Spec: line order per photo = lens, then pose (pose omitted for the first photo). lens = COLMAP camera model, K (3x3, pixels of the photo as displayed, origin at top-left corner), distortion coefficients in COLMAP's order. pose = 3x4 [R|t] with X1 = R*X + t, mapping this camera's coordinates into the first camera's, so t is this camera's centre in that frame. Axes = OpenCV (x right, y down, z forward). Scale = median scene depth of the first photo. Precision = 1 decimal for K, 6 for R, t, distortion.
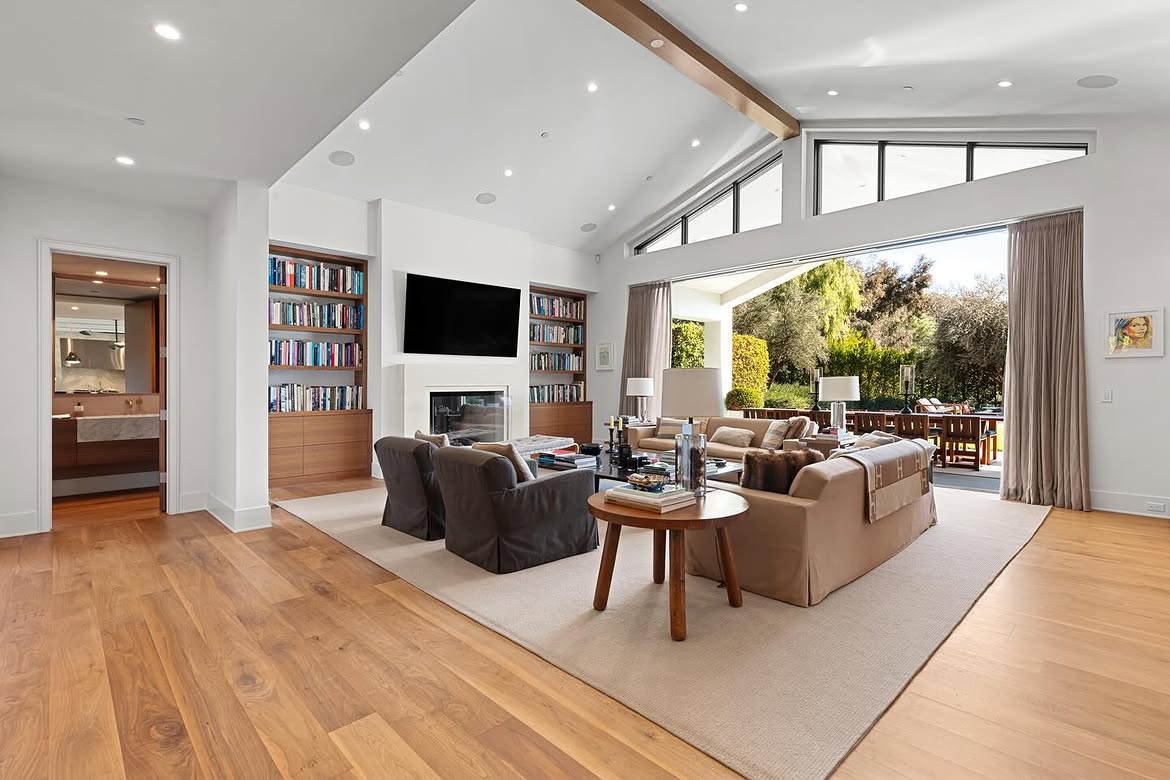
lens RADIAL K [[531.6, 0, 594.4], [0, 531.6, 385.6], [0, 0, 1]] dist [-0.003790, -0.000114]
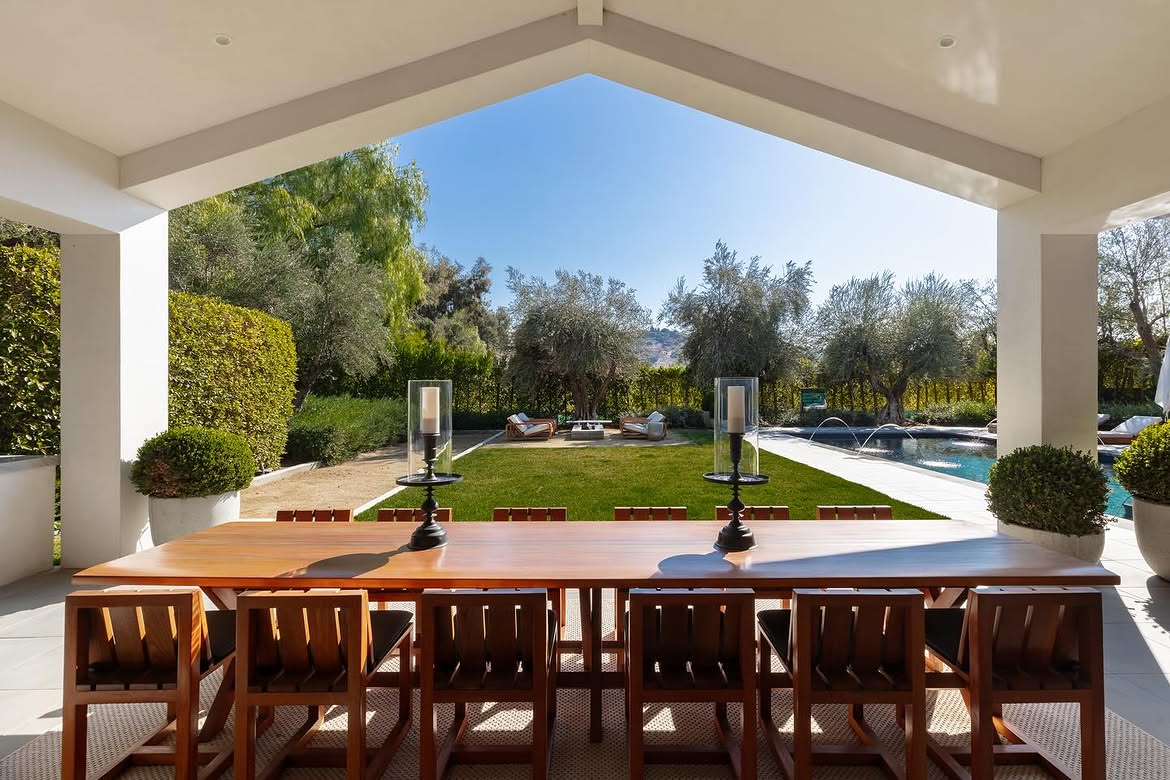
lens RADIAL K [[531.6, 0, 595.2], [0, 531.6, 384.0], [0, 0, 1]] dist [-0.003790, -0.000114]
pose [[0.695585, 0.001936, 0.718441, 0.119246], [0.005795, 0.999949, -0.008305, -0.011956], [-0.718420, 0.009940, 0.695538, 0.313509]]
